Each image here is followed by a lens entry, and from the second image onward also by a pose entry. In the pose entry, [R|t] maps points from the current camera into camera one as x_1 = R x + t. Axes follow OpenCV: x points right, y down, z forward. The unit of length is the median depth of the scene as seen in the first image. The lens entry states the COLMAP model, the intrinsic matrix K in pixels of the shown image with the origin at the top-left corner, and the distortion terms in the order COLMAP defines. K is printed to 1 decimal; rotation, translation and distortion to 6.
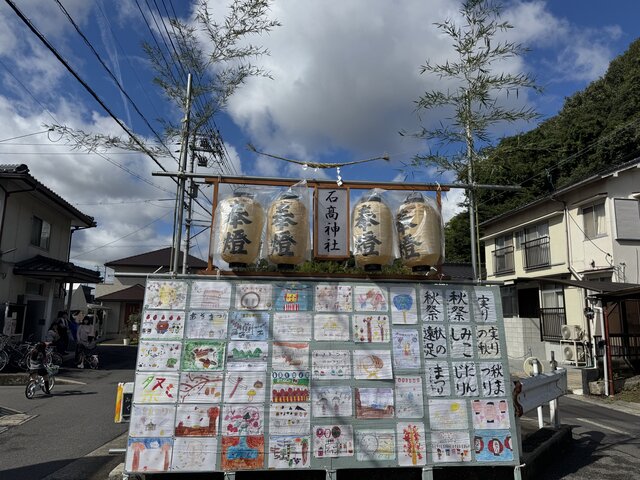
lens RADIAL K [[459.9, 0, 321.1], [0, 459.9, 238.2], [0, 0, 1]] dist [0.036742, -0.037148]
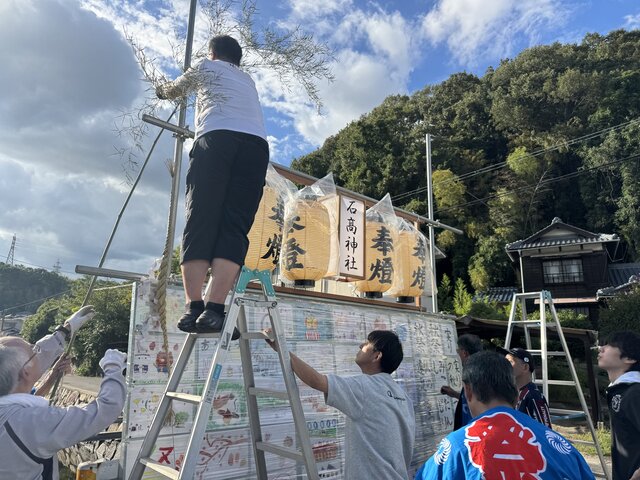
lens RADIAL K [[459.9, 0, 319.7], [0, 459.9, 240.8], [0, 0, 1]] dist [0.036742, -0.037148]
pose [[0.796334, 0.147245, 0.586661, -0.566775], [-0.110106, 0.989000, -0.098770, 0.069384], [-0.594752, 0.014059, 0.803787, 0.373961]]
